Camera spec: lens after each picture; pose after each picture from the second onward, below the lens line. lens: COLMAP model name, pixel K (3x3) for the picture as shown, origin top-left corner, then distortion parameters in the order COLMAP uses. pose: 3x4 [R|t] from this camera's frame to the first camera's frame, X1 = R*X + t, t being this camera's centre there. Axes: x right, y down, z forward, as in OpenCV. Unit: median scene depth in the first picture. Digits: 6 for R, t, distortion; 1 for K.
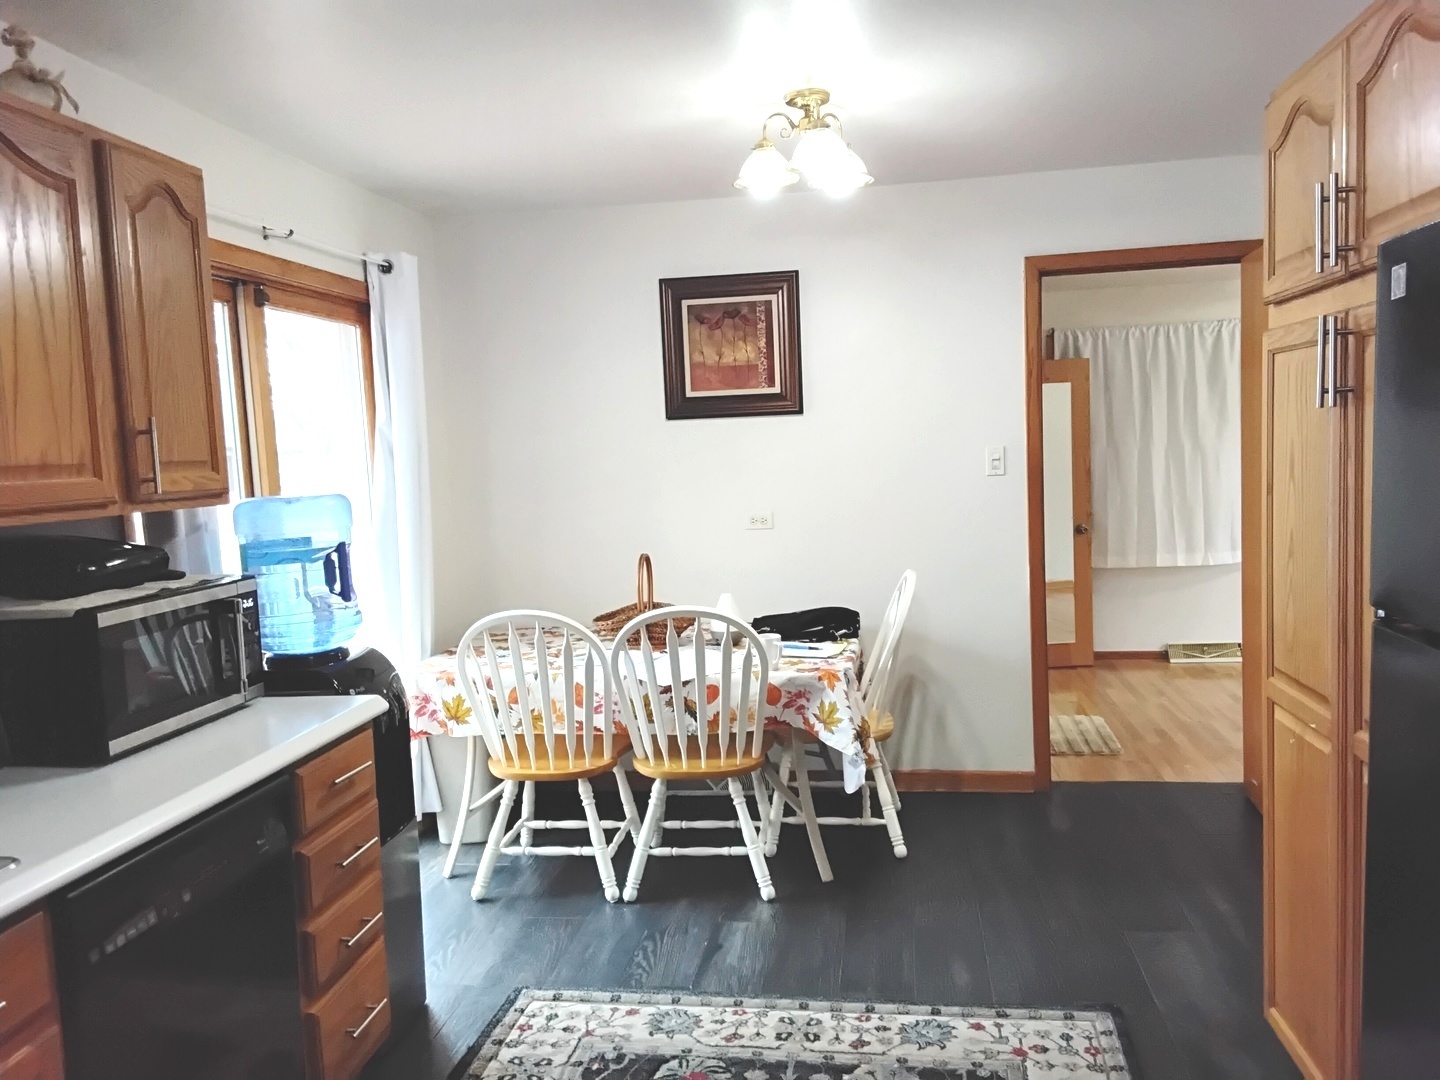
lens RADIAL K [[1127.0, 0, 728.8], [0, 1127.0, 541.6], [0, 0, 1]] dist [0.121158, -0.153728]
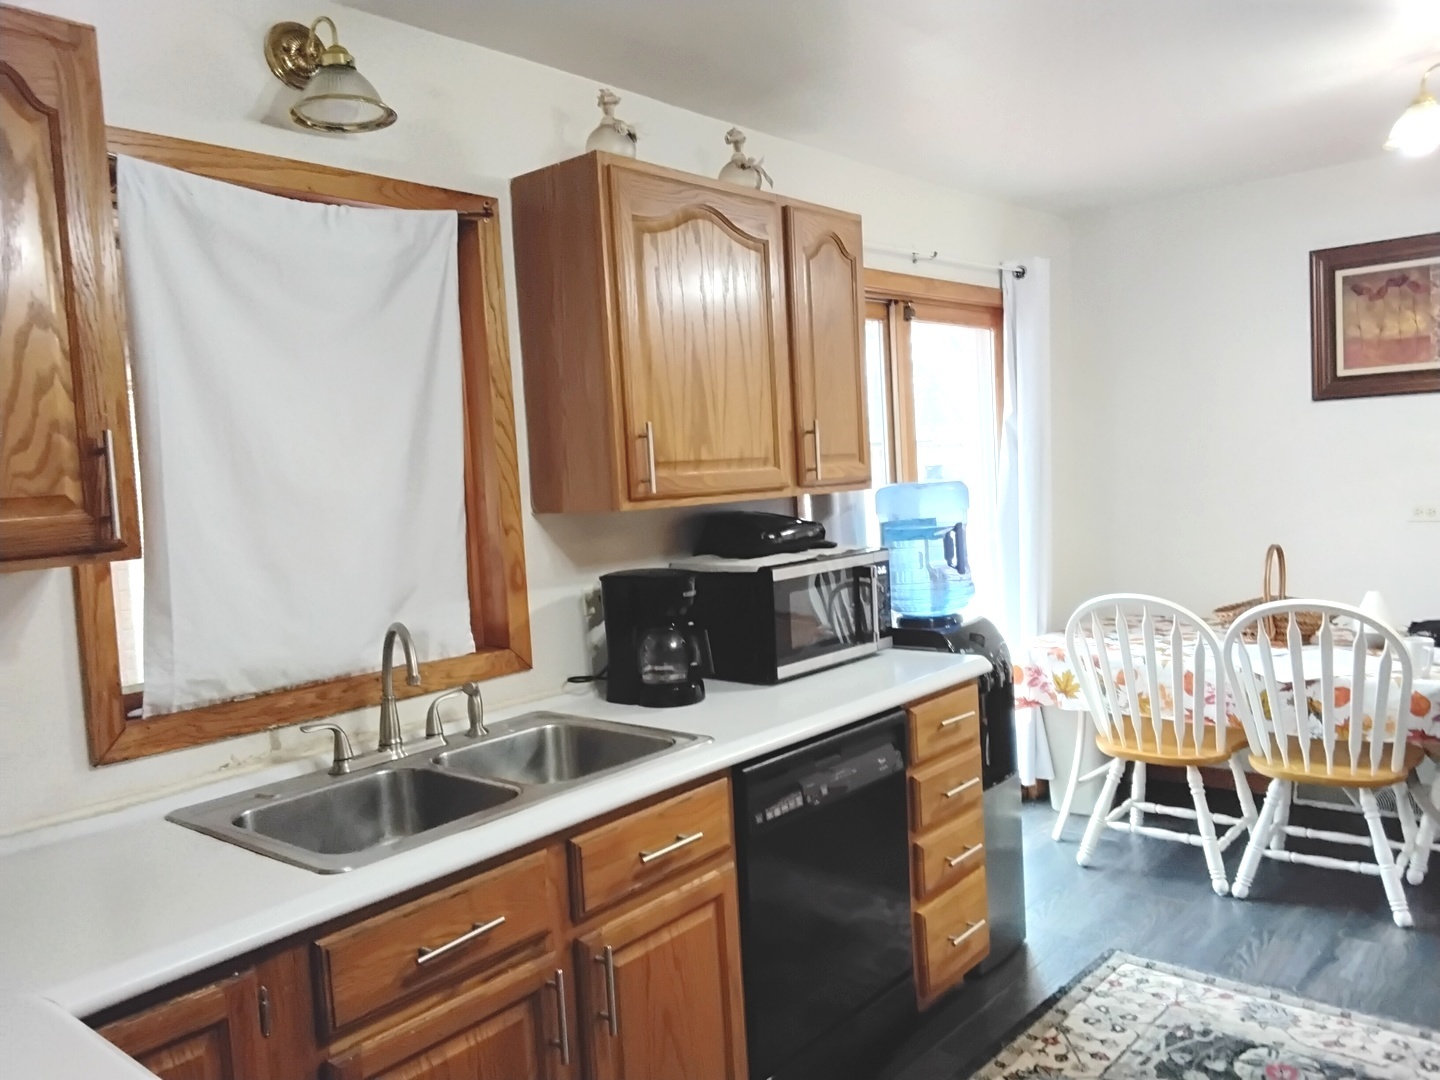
lens RADIAL K [[1127.0, 0, 728.8], [0, 1127.0, 541.6], [0, 0, 1]] dist [0.121158, -0.153728]
pose [[0.846233, 0.033793, -0.531740, 0.070461], [-0.029106, 0.999428, 0.017196, 0.006476], [0.532017, 0.000925, 0.846733, -0.089440]]
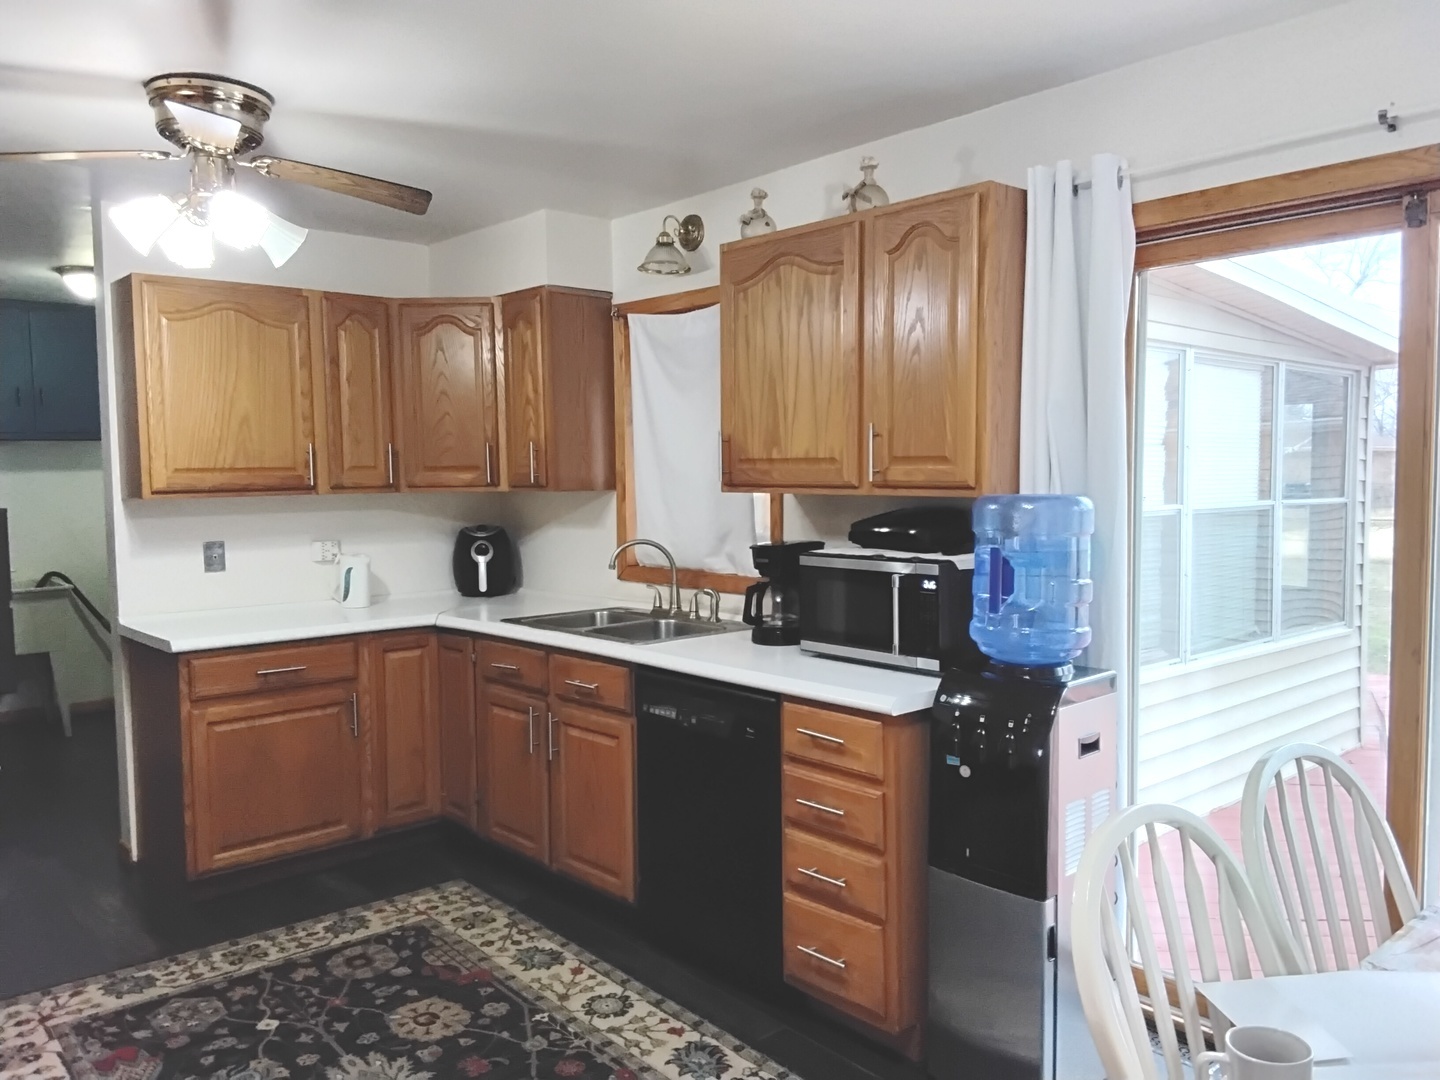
lens RADIAL K [[1127.0, 0, 728.8], [0, 1127.0, 541.6], [0, 0, 1]] dist [0.121158, -0.153728]
pose [[-0.650503, 0.097180, -0.753261, 0.467250], [-0.028768, 0.987916, 0.152297, -0.131614], [0.758959, 0.120739, -0.639846, 1.362753]]
